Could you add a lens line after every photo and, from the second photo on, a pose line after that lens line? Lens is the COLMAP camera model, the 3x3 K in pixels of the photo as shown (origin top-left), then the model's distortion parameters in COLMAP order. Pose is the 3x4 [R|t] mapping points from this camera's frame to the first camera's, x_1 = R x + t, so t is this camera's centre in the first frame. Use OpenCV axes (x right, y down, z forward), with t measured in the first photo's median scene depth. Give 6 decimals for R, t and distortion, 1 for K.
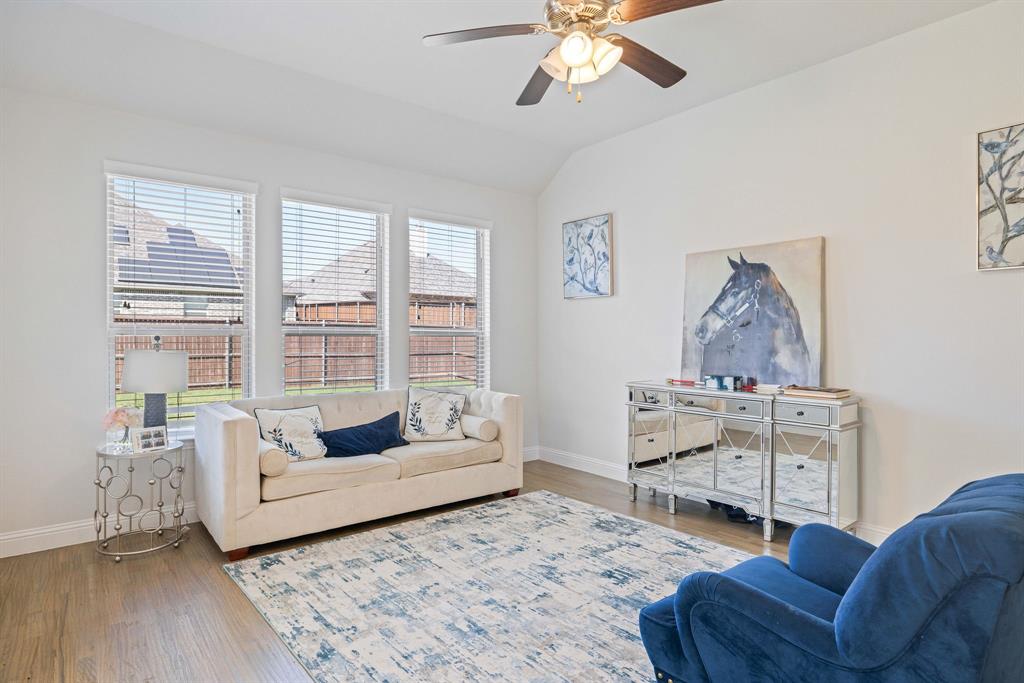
lens RADIAL K [[552.7, 0, 508.7], [0, 552.7, 337.2], [0, 0, 1]] dist [-0.008277, 0.002357]
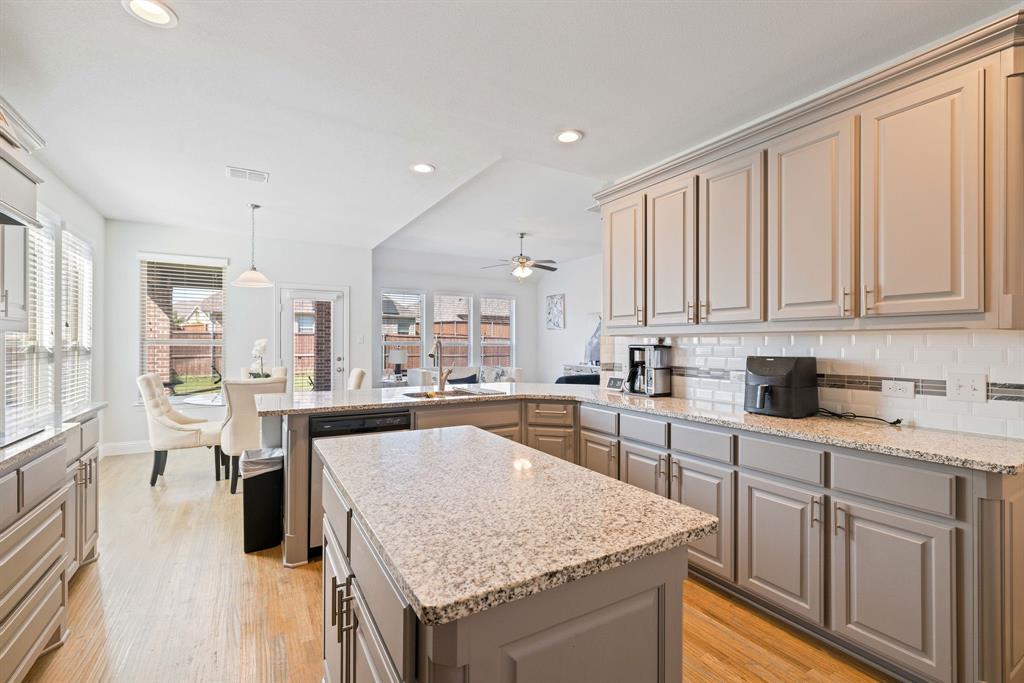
lens RADIAL K [[432.1, 0, 478.7], [0, 432.1, 346.5], [0, 0, 1]] dist [-0.001356, -0.000761]
pose [[0.978712, 0.004238, -0.205196, 0.289099], [-0.003226, 0.999981, 0.005263, -0.008753], [0.205215, -0.004489, 0.978707, -1.252021]]
